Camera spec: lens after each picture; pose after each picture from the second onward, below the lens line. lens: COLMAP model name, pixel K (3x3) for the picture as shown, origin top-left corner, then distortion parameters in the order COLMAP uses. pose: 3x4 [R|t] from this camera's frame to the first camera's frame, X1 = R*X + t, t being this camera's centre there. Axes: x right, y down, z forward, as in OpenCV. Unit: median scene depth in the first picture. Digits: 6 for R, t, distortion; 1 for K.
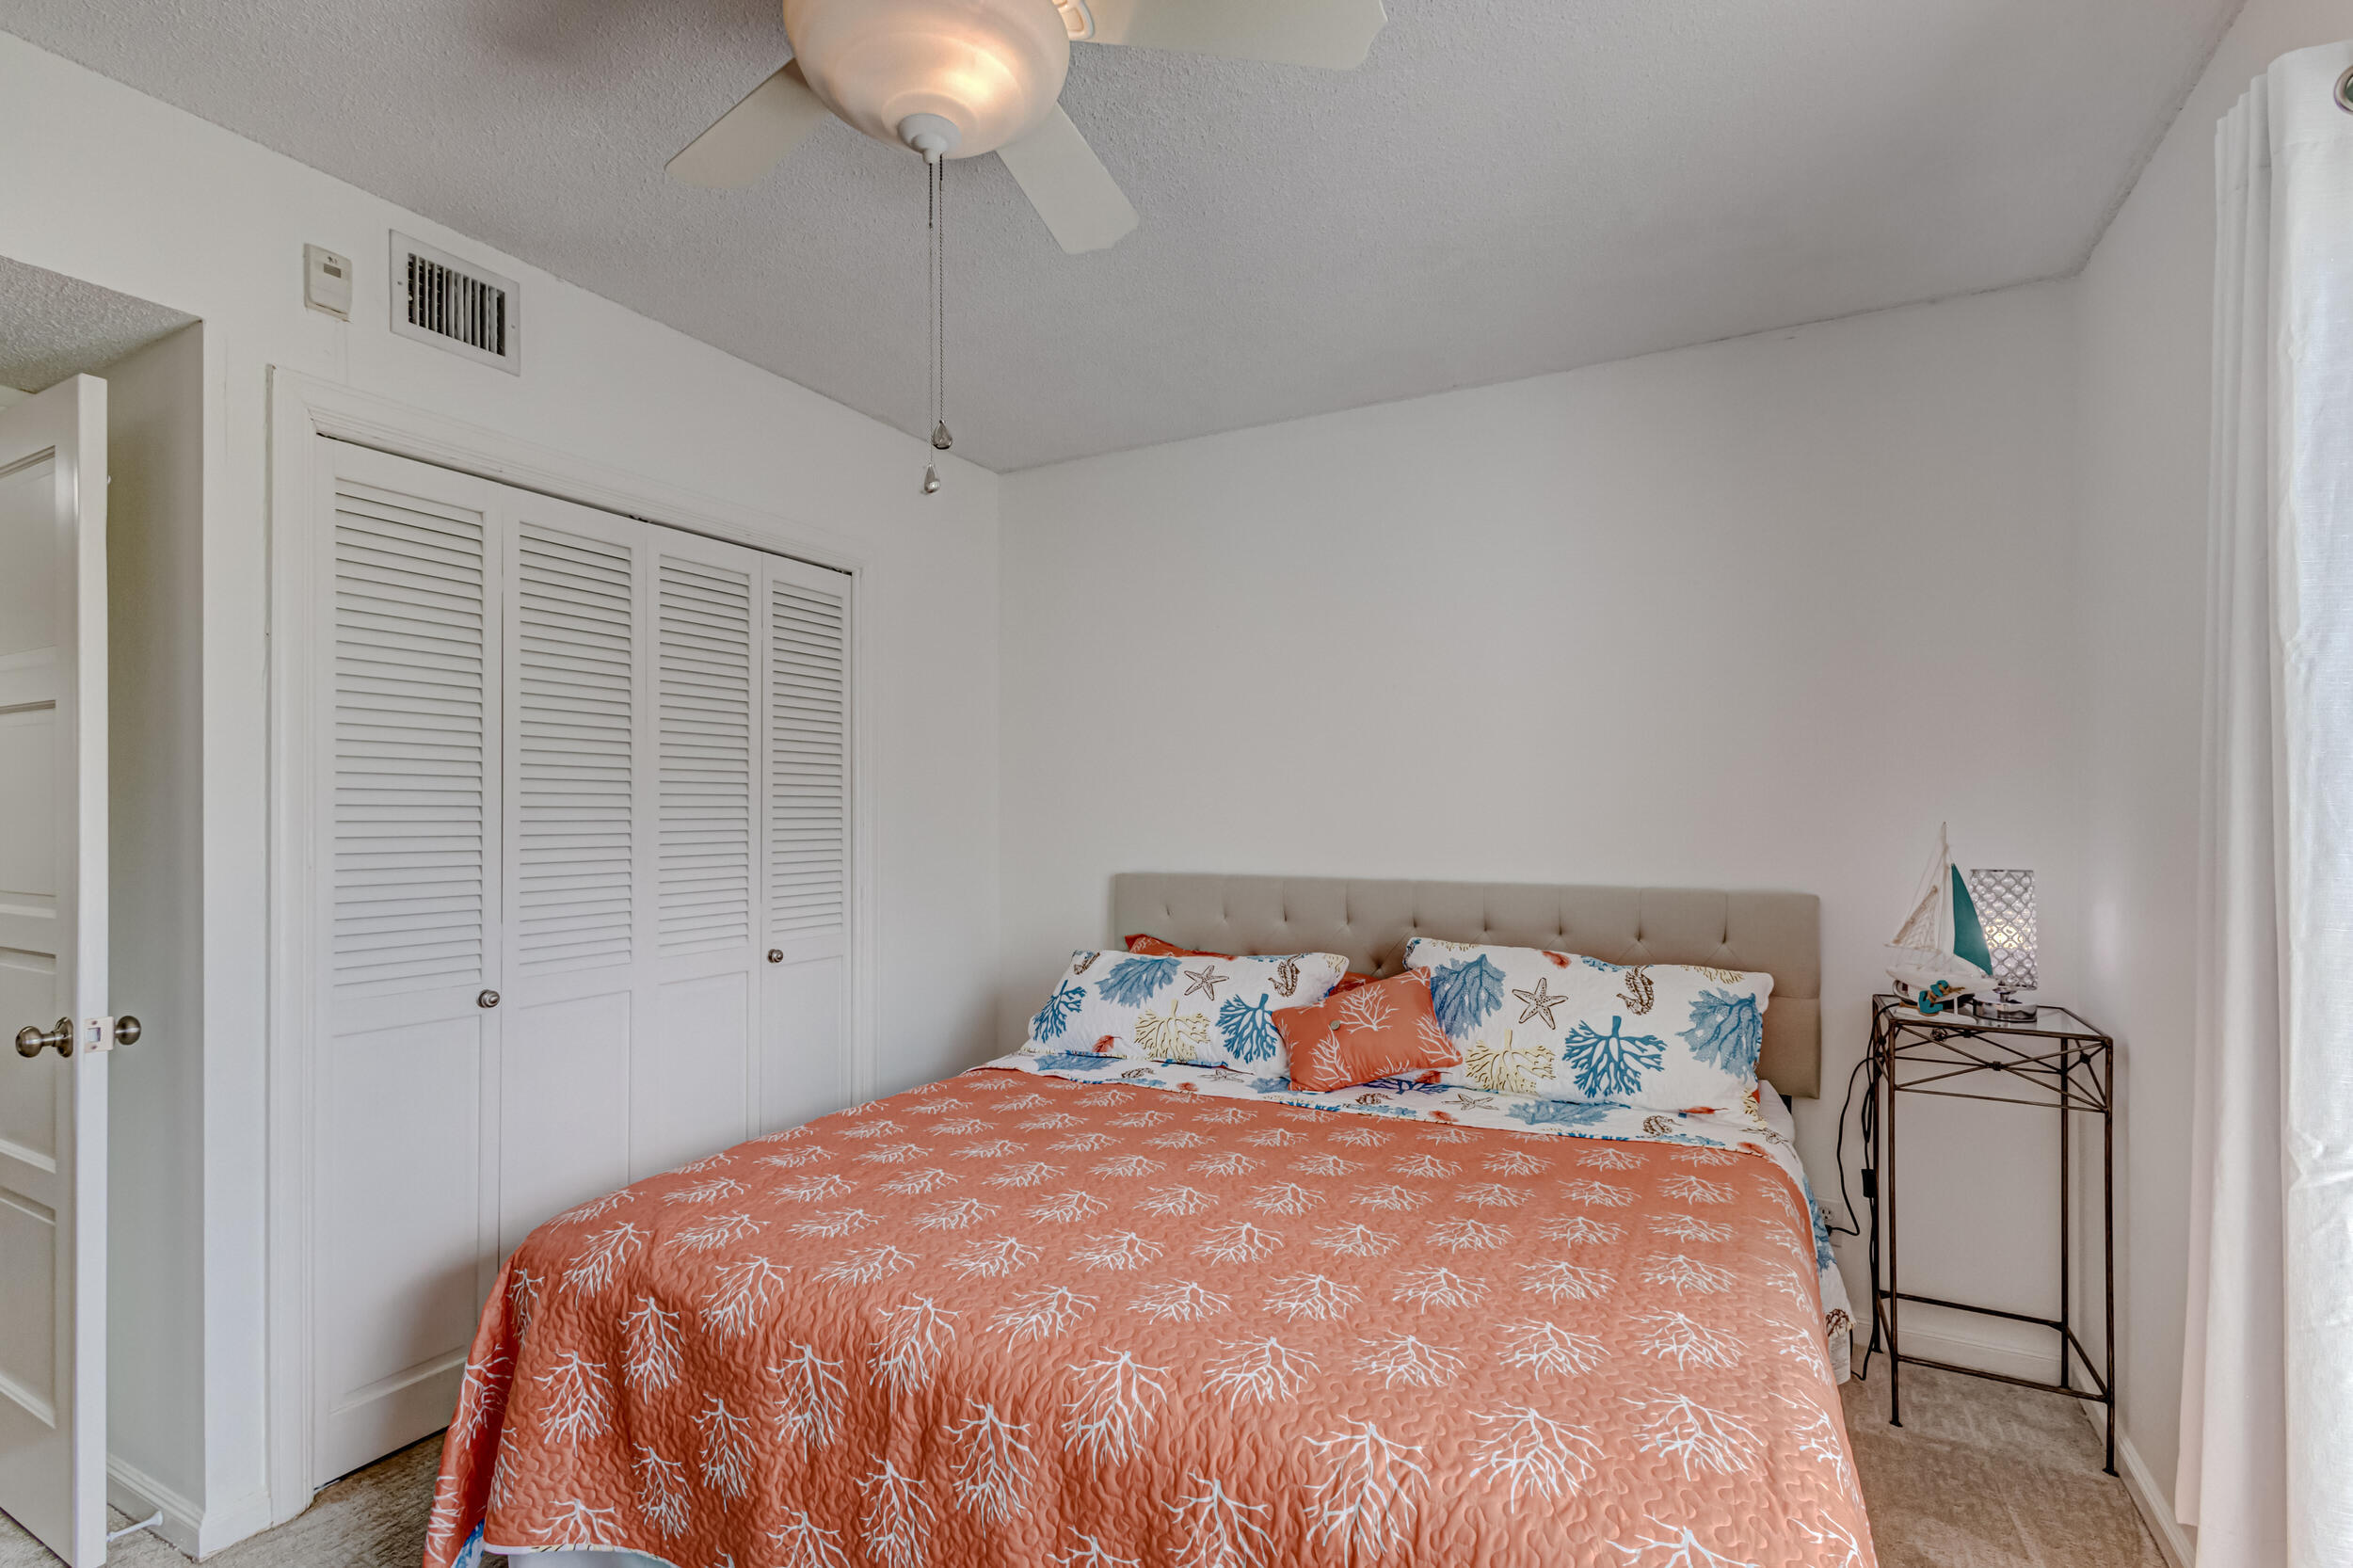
lens RADIAL K [[1080.7, 0, 1170.9], [0, 1080.7, 786.7], [0, 0, 1]] dist [0.014313, -0.005141]
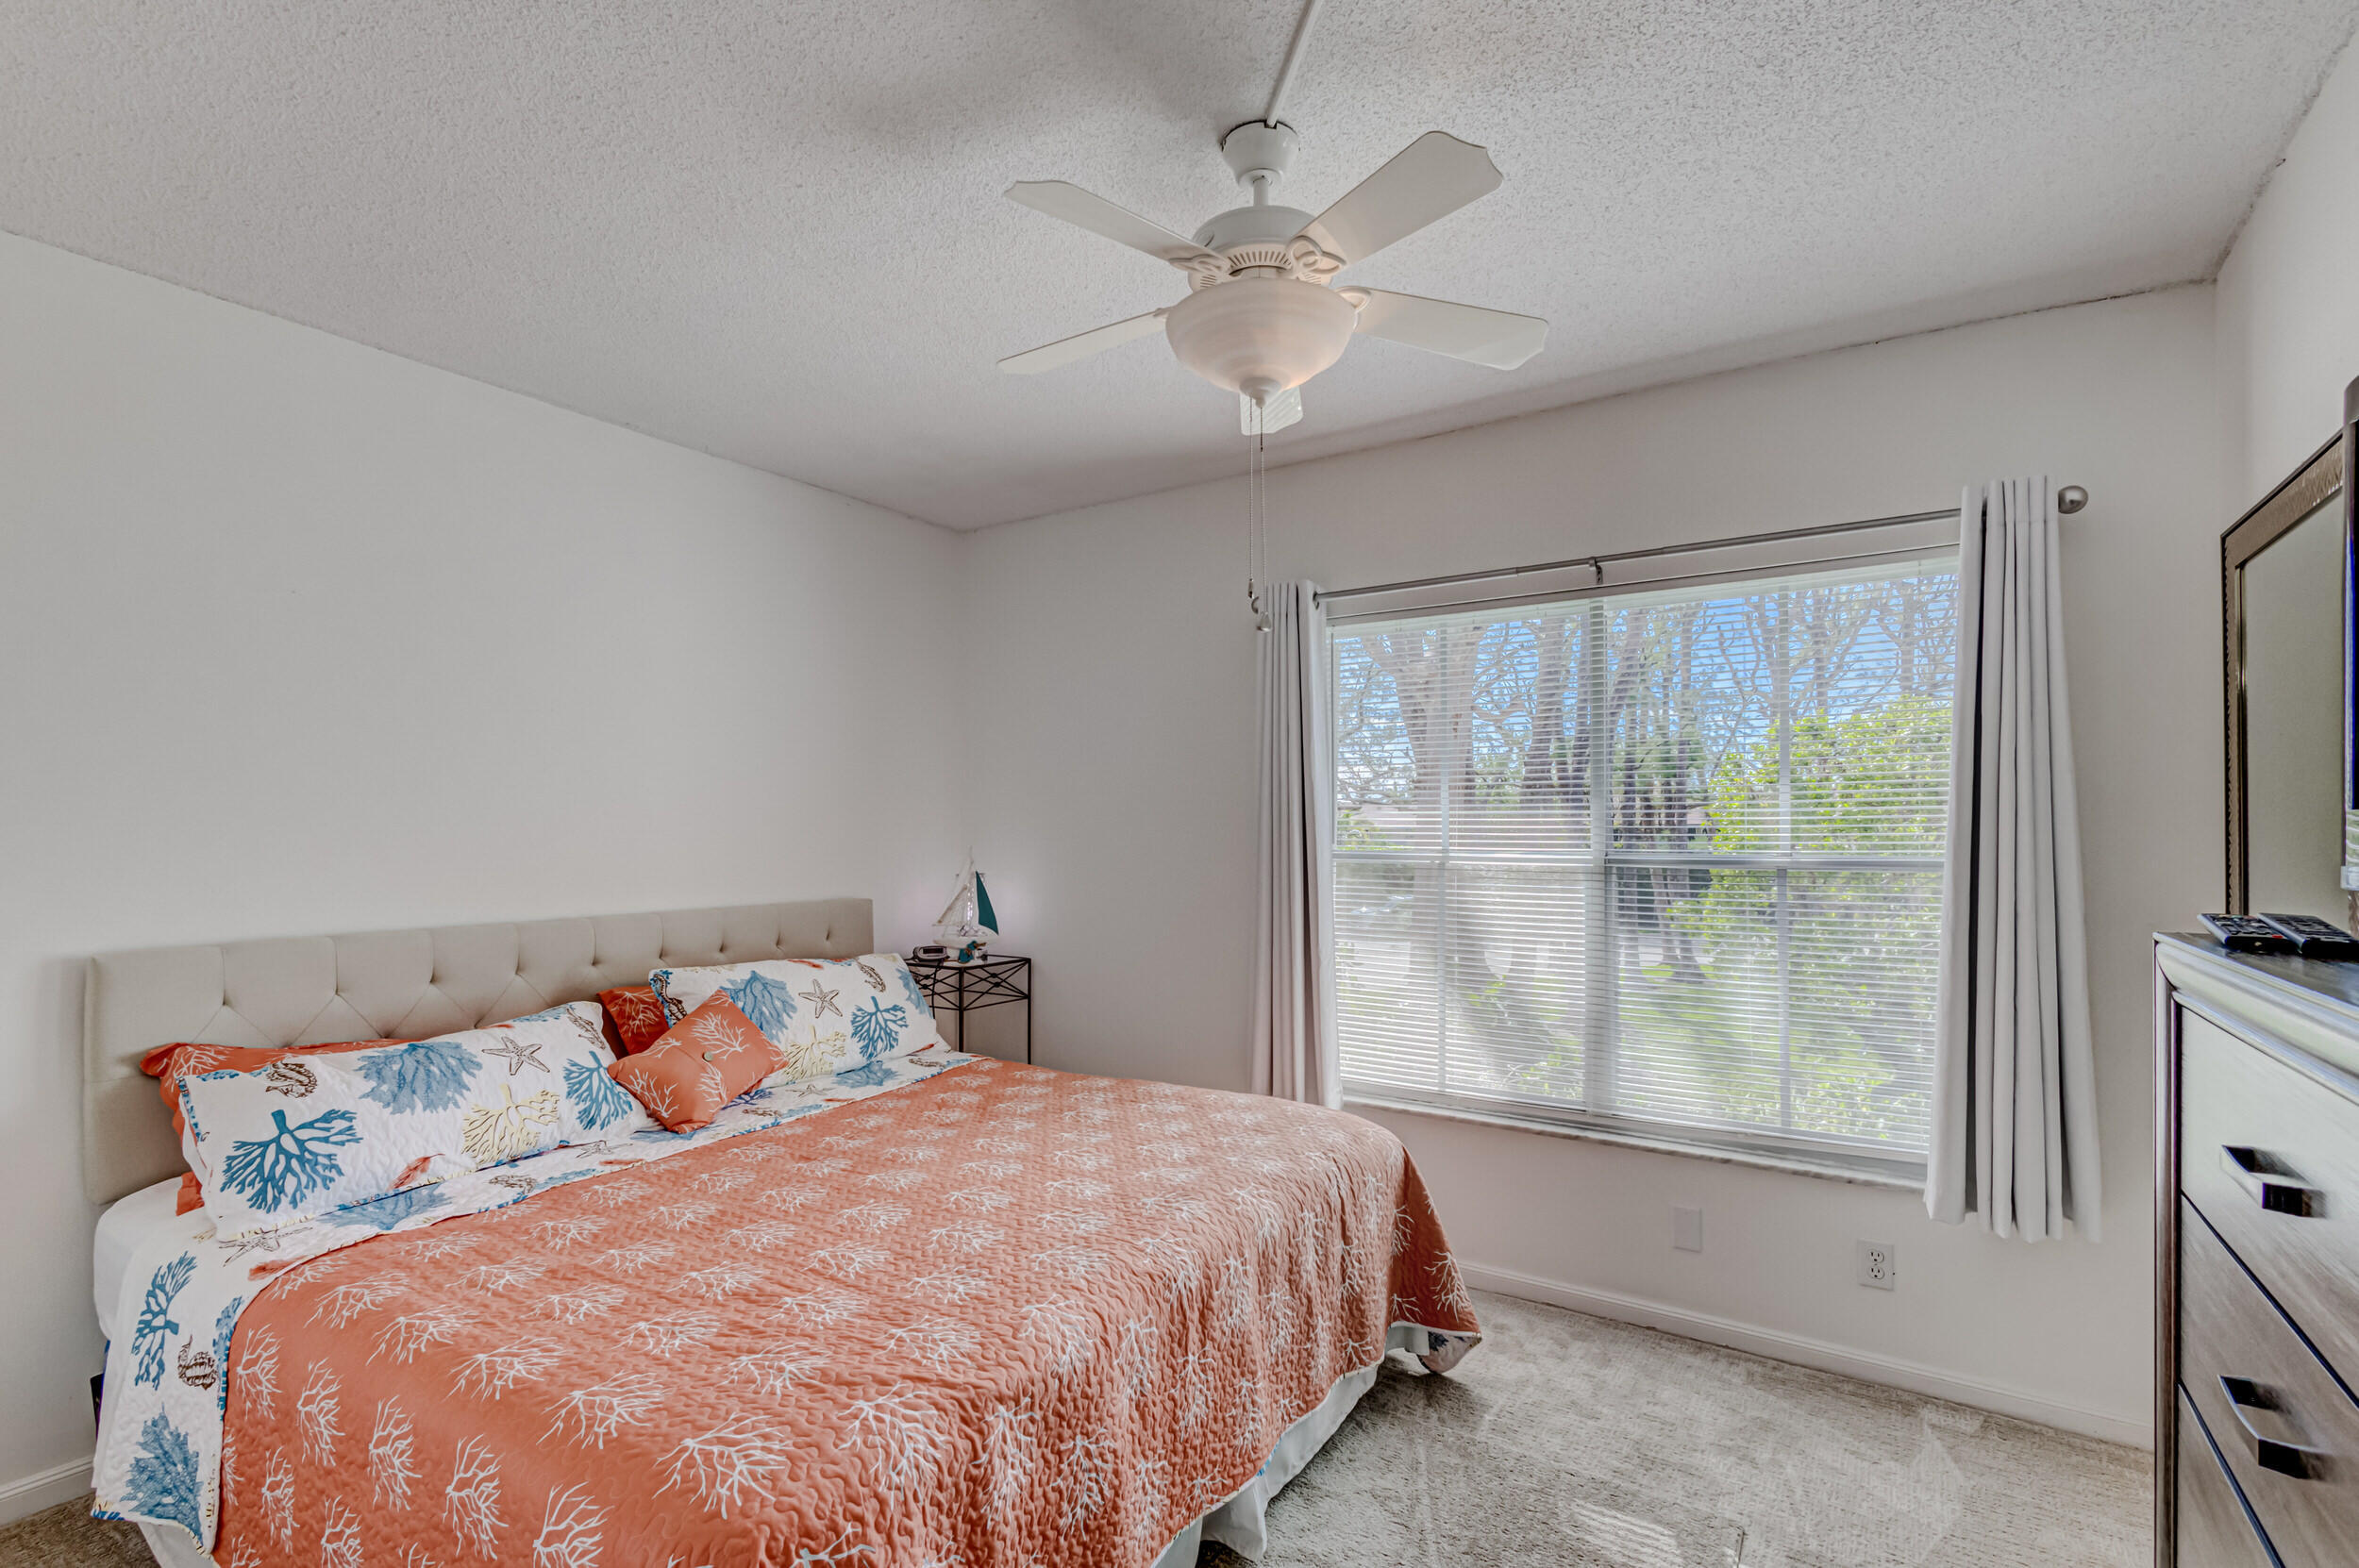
lens RADIAL K [[1083.4, 0, 1183.3], [0, 1083.4, 835.7], [0, 0, 1]] dist [0.014313, -0.005141]
pose [[0.087730, 0.005351, 0.996130, -0.830750], [0.002125, 0.999982, -0.005559, 0.027791], [-0.996142, 0.002604, 0.087717, 0.504543]]
